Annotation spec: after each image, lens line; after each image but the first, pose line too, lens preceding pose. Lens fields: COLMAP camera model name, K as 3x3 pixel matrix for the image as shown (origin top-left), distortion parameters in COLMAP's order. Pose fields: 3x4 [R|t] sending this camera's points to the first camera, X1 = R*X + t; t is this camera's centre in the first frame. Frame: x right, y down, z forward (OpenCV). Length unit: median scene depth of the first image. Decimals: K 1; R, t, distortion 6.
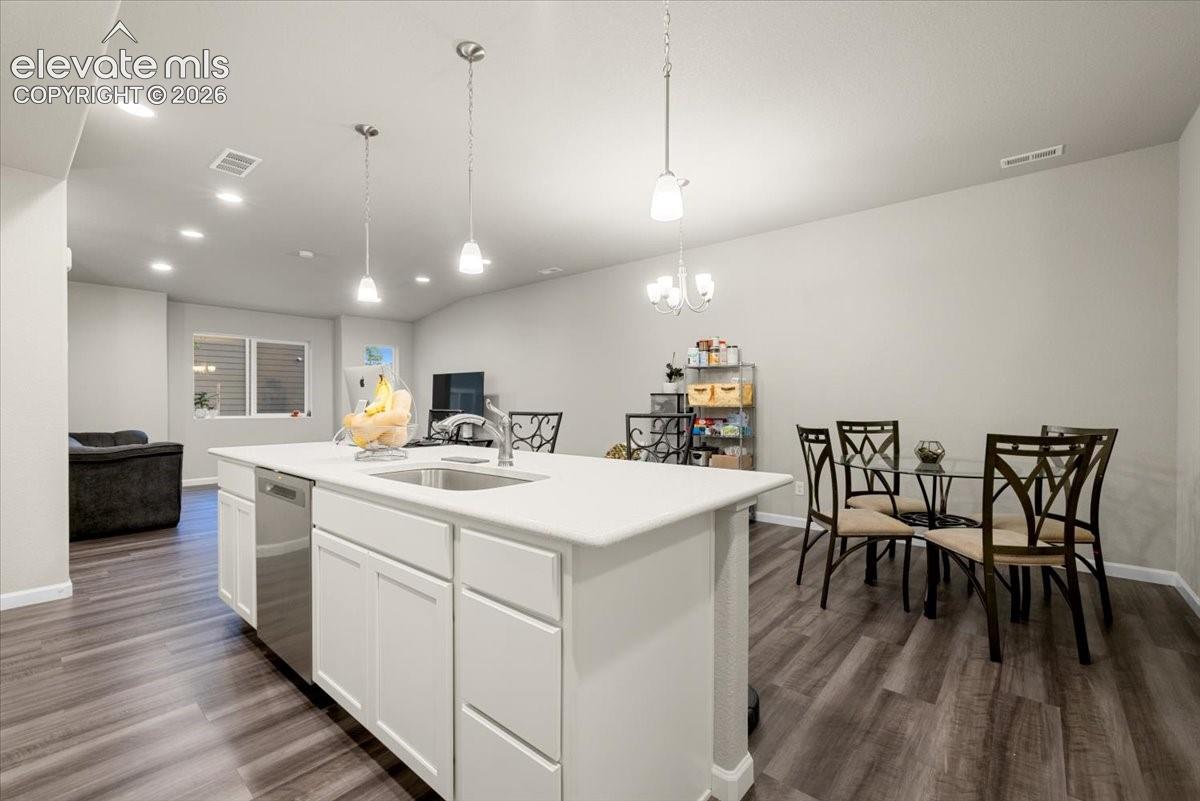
lens RADIAL K [[513.2, 0, 590.6], [0, 513.2, 408.5], [0, 0, 1]] dist [0.003257, 0.000497]
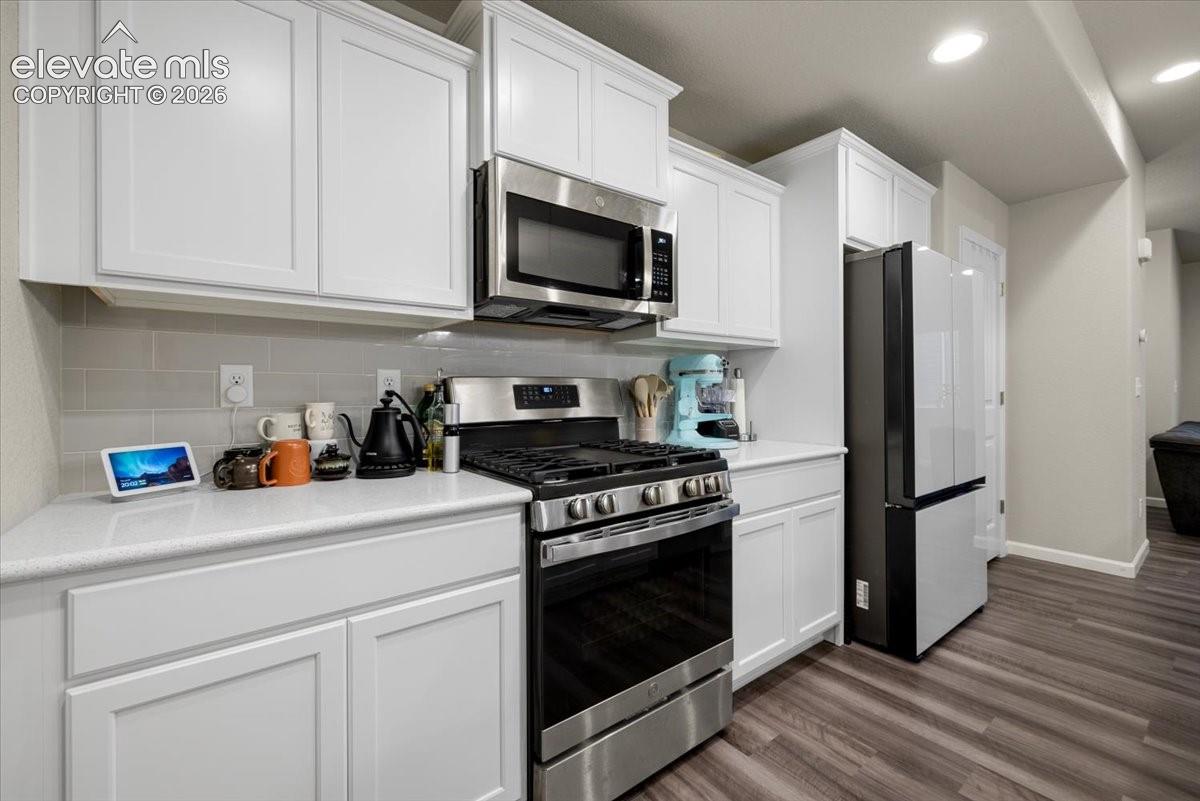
lens RADIAL K [[505.3, 0, 599.6], [0, 505.3, 397.2], [0, 0, 1]] dist [0.001432, 0.000342]
pose [[-0.189952, 0.006312, -0.981773, 0.183594], [-0.009152, 0.999925, 0.008199, 0.003281], [0.981751, 0.010543, -0.189879, 0.137654]]
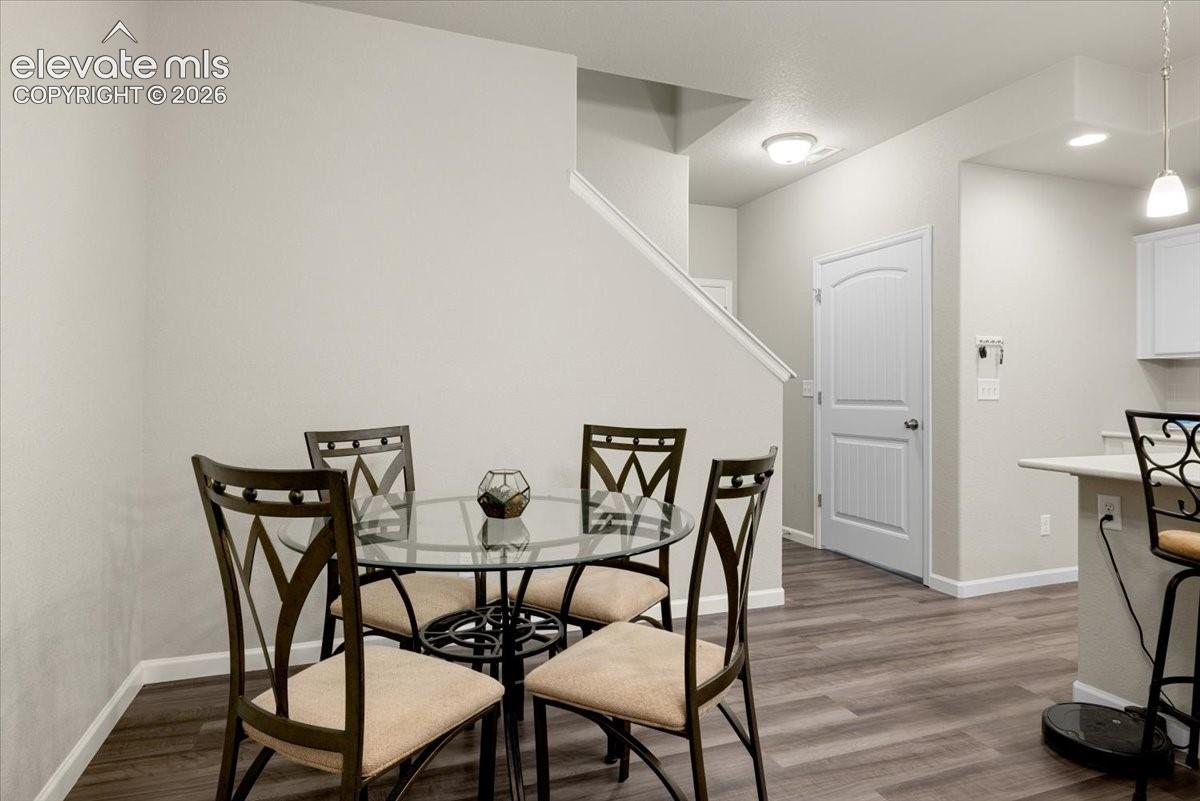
lens RADIAL K [[664.0, 0, 601.9], [0, 664.0, 386.7], [0, 0, 1]] dist [-0.000333, 0.000094]
pose [[-0.882383, -0.002195, 0.470526, 0.274933], [0.001832, 0.999966, 0.008100, -0.019309], [-0.470528, 0.008009, -0.882349, 1.429499]]
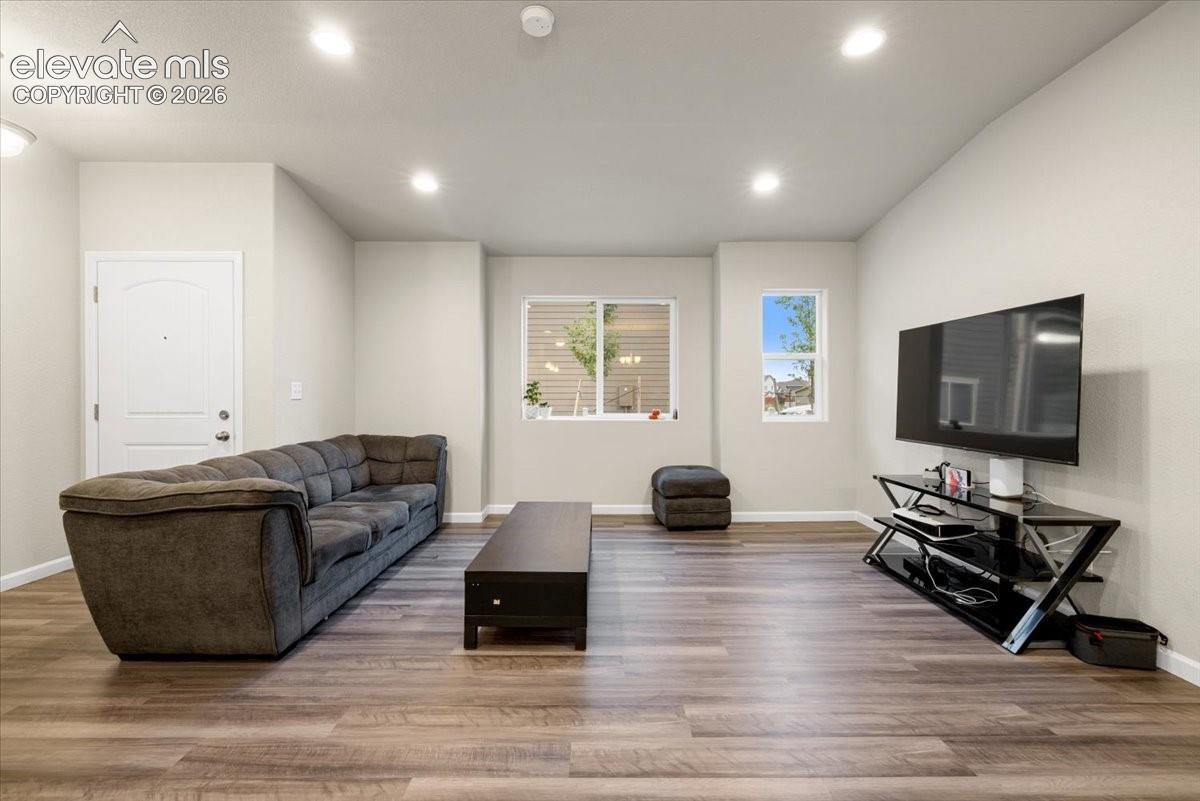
lens RADIAL K [[505.3, 0, 599.6], [0, 505.3, 397.2], [0, 0, 1]] dist [0.001432, 0.000342]
pose [[0.665769, -0.001045, -0.746157, -0.403922], [-0.008999, 0.999915, -0.009430, -0.010802], [0.746104, 0.012992, 0.665703, 1.357544]]
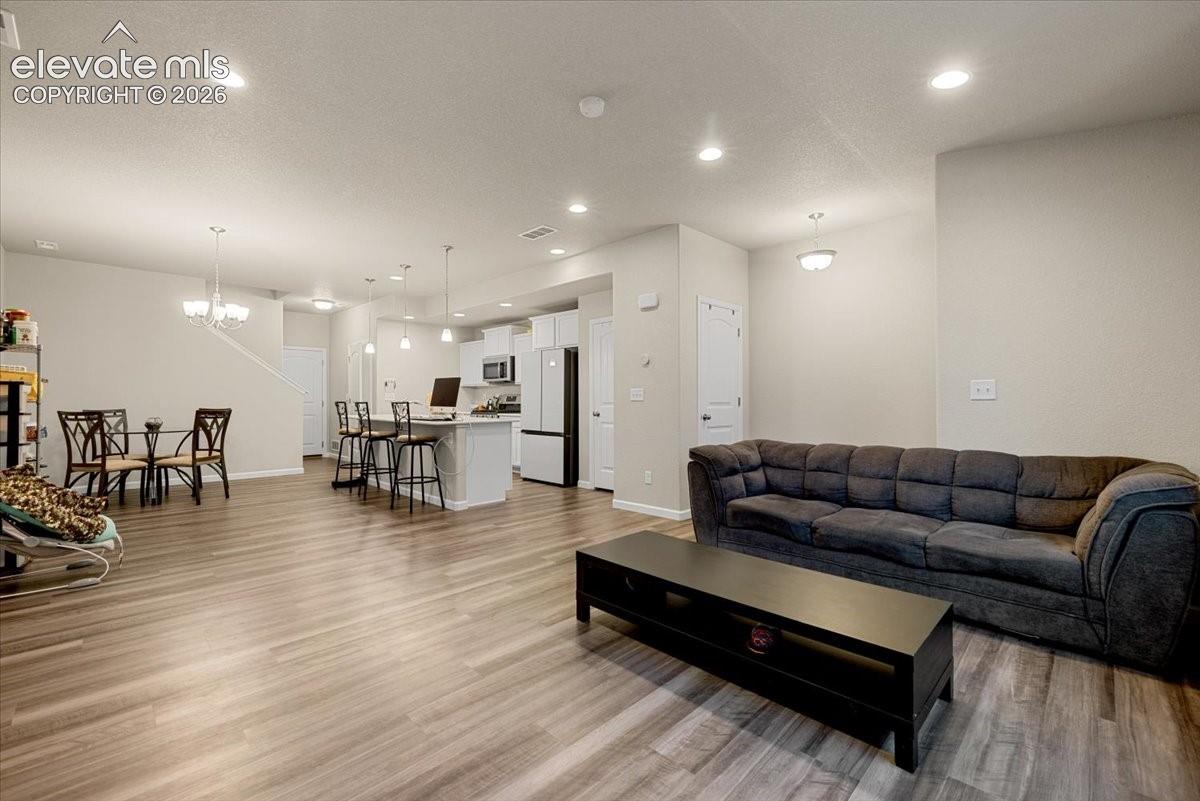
lens RADIAL K [[505.3, 0, 599.6], [0, 505.3, 397.2], [0, 0, 1]] dist [0.001432, 0.000342]
pose [[-0.998194, 0.000202, 0.060065, -1.026766], [0.000726, 0.999962, 0.008704, -0.024075], [-0.060061, 0.008732, -0.998157, 2.614137]]
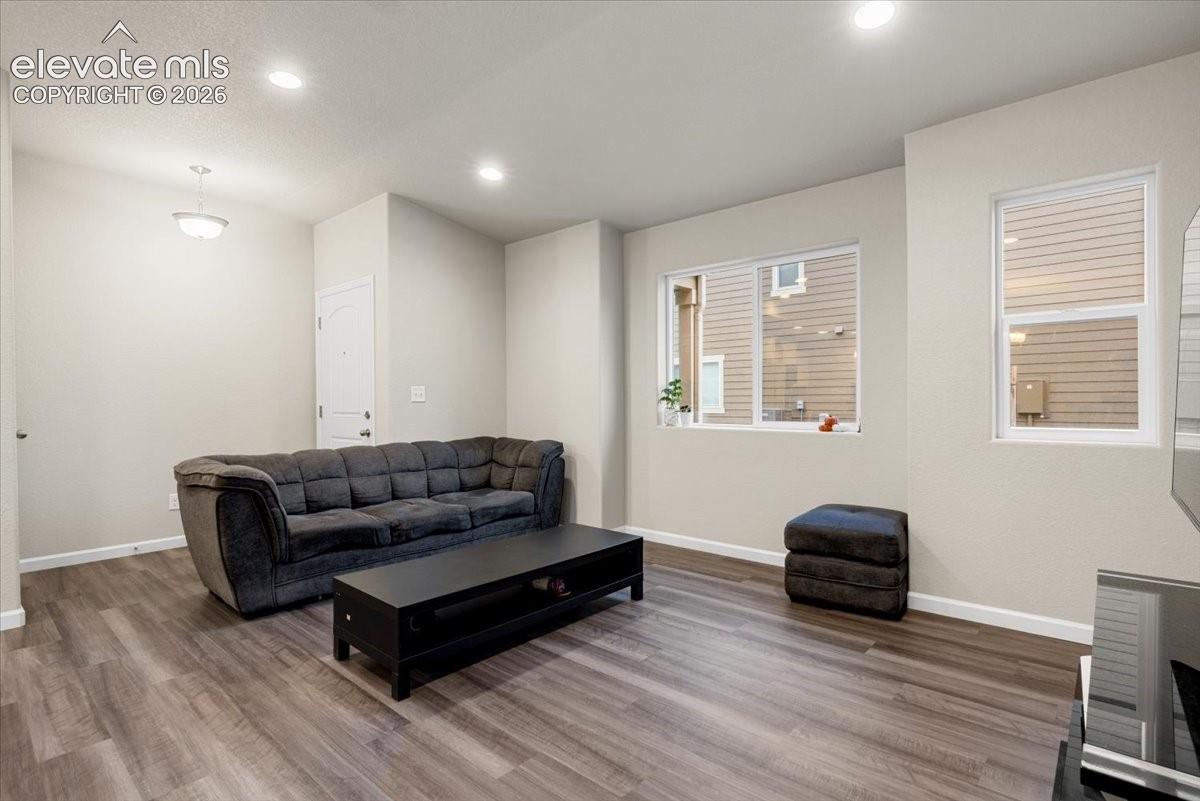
lens RADIAL K [[581.0, 0, 596.6], [0, 581.0, 405.6], [0, 0, 1]] dist [-0.001078, -0.000271]
pose [[-0.000110, 0.004513, -0.999990, -0.271899], [-0.009257, 0.999947, 0.004513, -0.012013], [0.999957, 0.009257, -0.000069, 2.044159]]
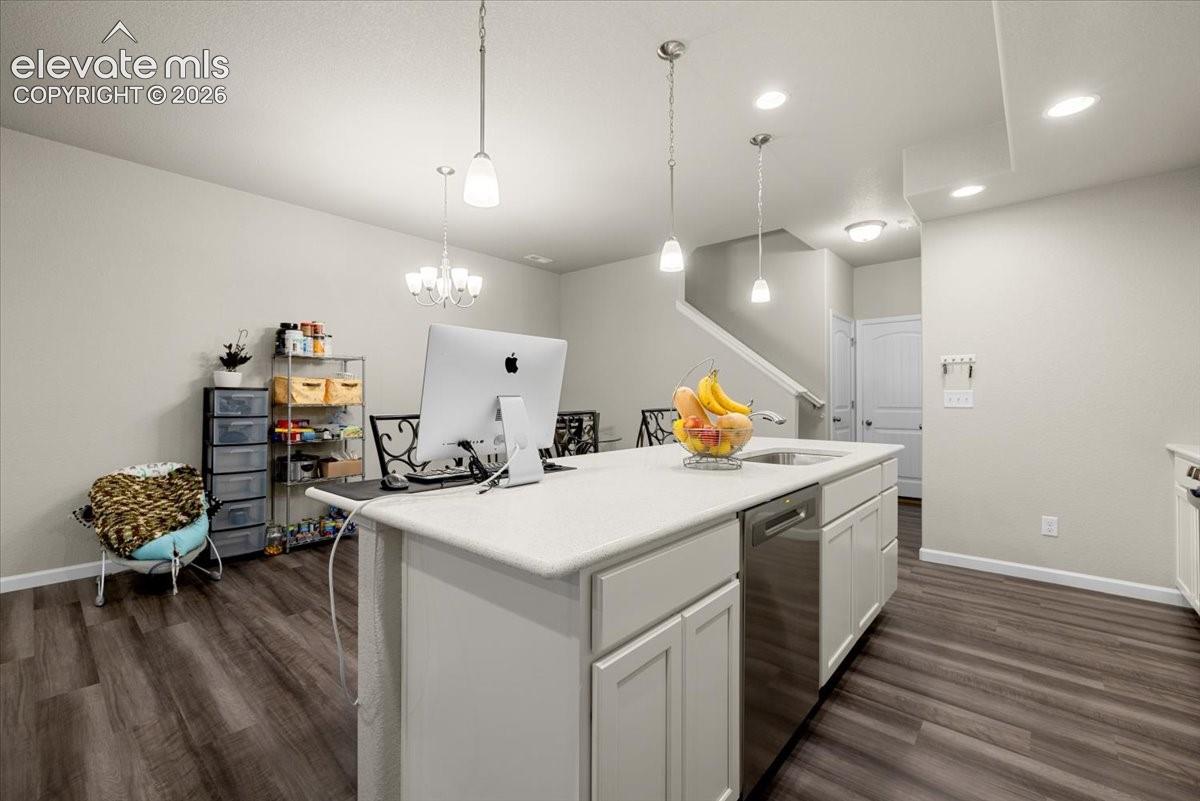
lens RADIAL K [[505.3, 0, 599.6], [0, 505.3, 397.2], [0, 0, 1]] dist [0.001432, 0.000342]
pose [[0.001219, 0.005328, 0.999985, -0.885741], [0.012171, 0.999912, -0.005343, -0.011155], [-0.999925, 0.012177, 0.001154, 0.834767]]
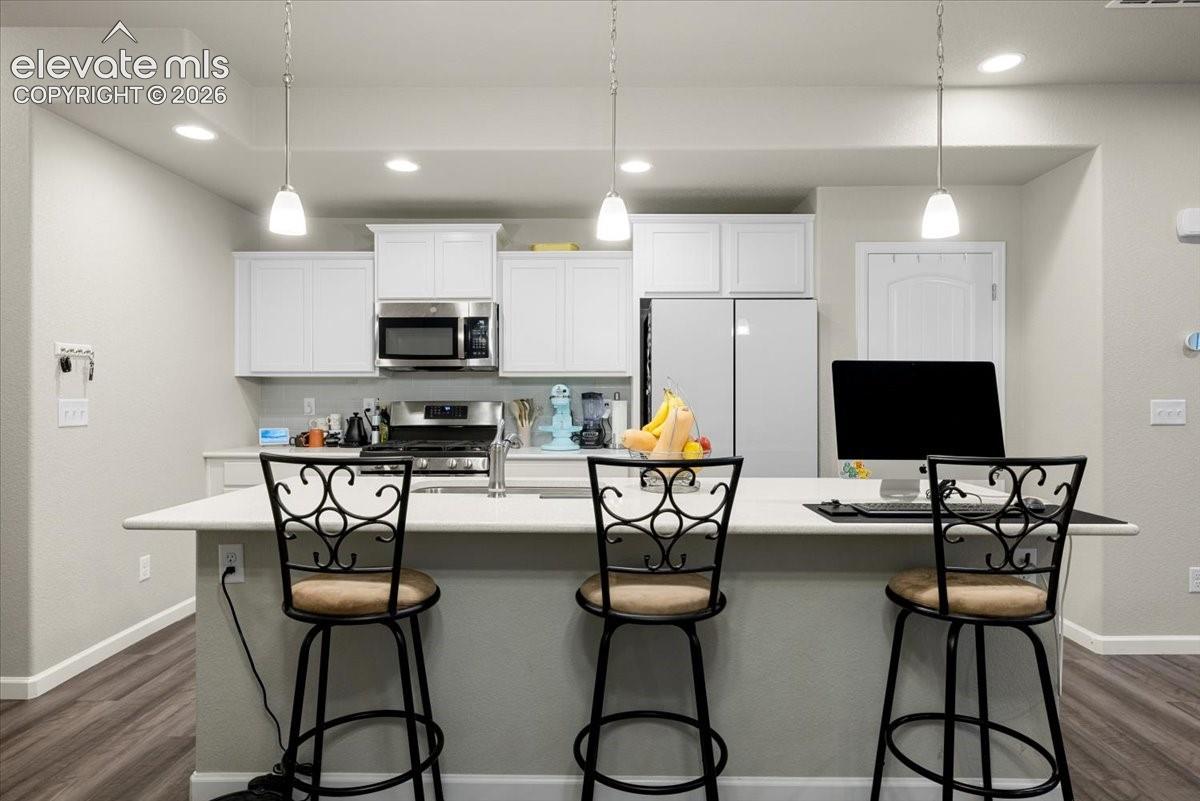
lens RADIAL K [[666.7, 0, 592.7], [0, 666.7, 394.4], [0, 0, 1]] dist [-0.001763, -0.001864]
pose [[-0.759483, -0.002699, -0.650522, 0.276888], [-0.010680, 0.999908, 0.008321, -0.044351], [0.650440, 0.013267, -0.759442, 1.222227]]
